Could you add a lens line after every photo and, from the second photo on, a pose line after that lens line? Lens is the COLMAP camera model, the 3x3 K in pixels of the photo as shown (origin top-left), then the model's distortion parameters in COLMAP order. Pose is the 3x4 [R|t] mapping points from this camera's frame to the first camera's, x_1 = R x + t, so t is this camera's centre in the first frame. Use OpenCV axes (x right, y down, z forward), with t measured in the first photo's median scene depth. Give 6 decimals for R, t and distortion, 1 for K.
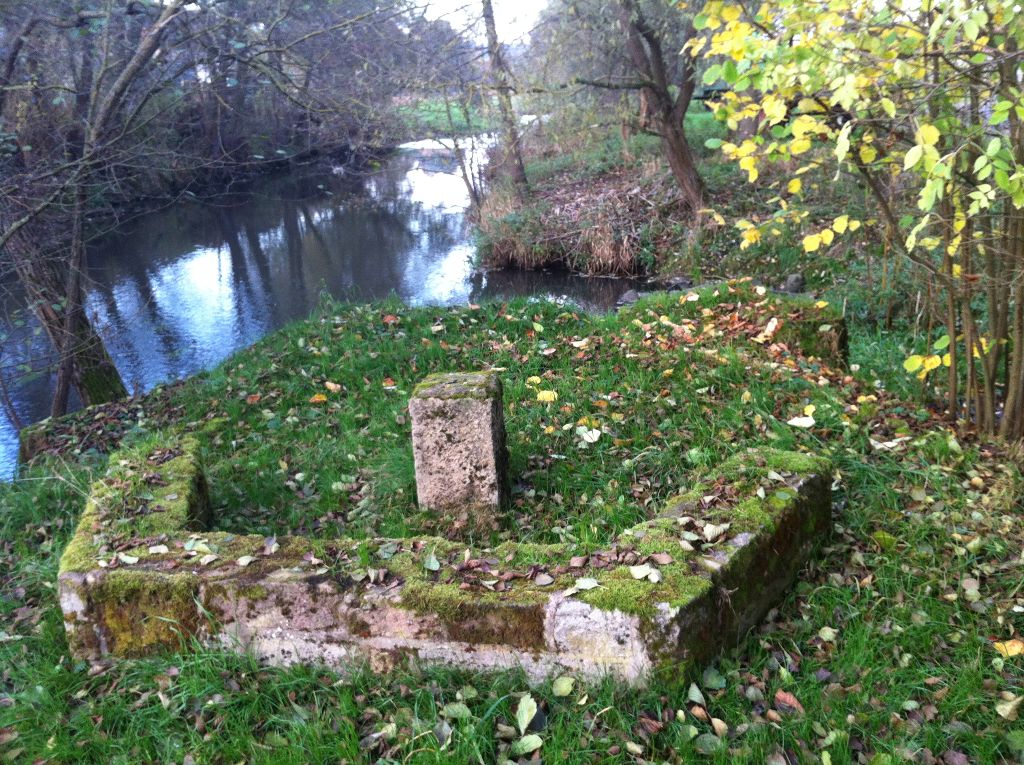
lens RADIAL K [[1074.3, 0, 512.0], [0, 1074.3, 382.5], [0, 0, 1]] dist [0.051122, -0.265067]
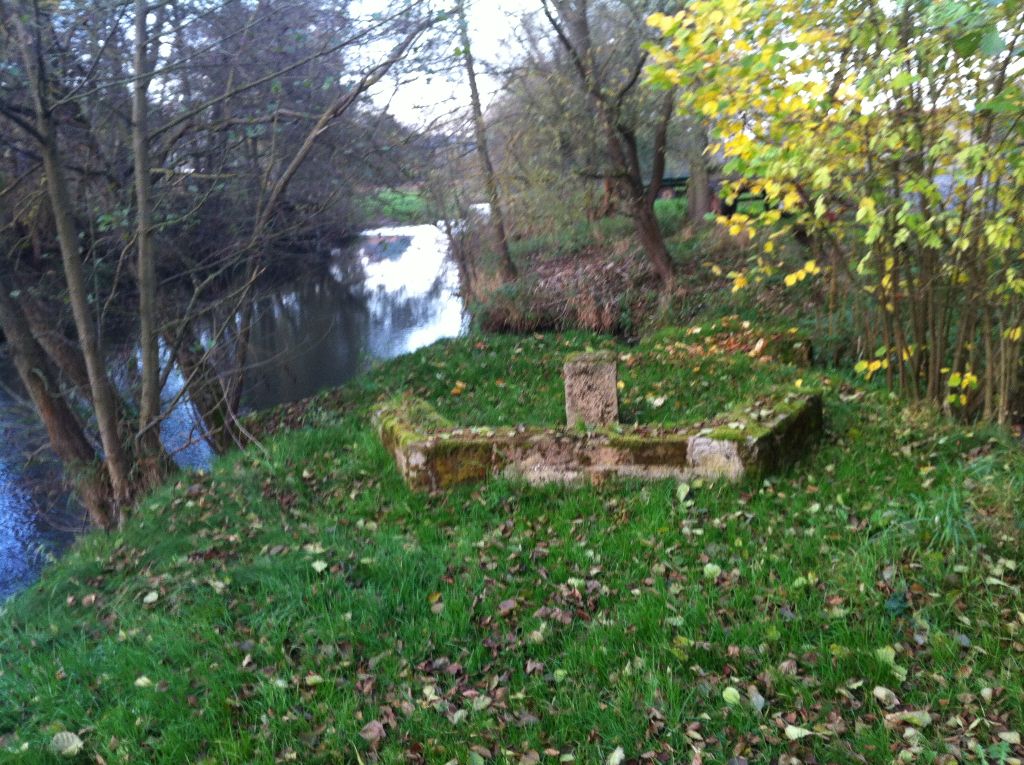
lens RADIAL K [[1074.3, 0, 512.0], [0, 1074.3, 382.5], [0, 0, 1]] dist [0.051122, -0.265067]
pose [[0.998407, -0.017066, 0.053773, -0.266443], [0.021298, 0.996636, -0.079139, 0.172911], [-0.052242, 0.080158, 0.995412, -0.628400]]
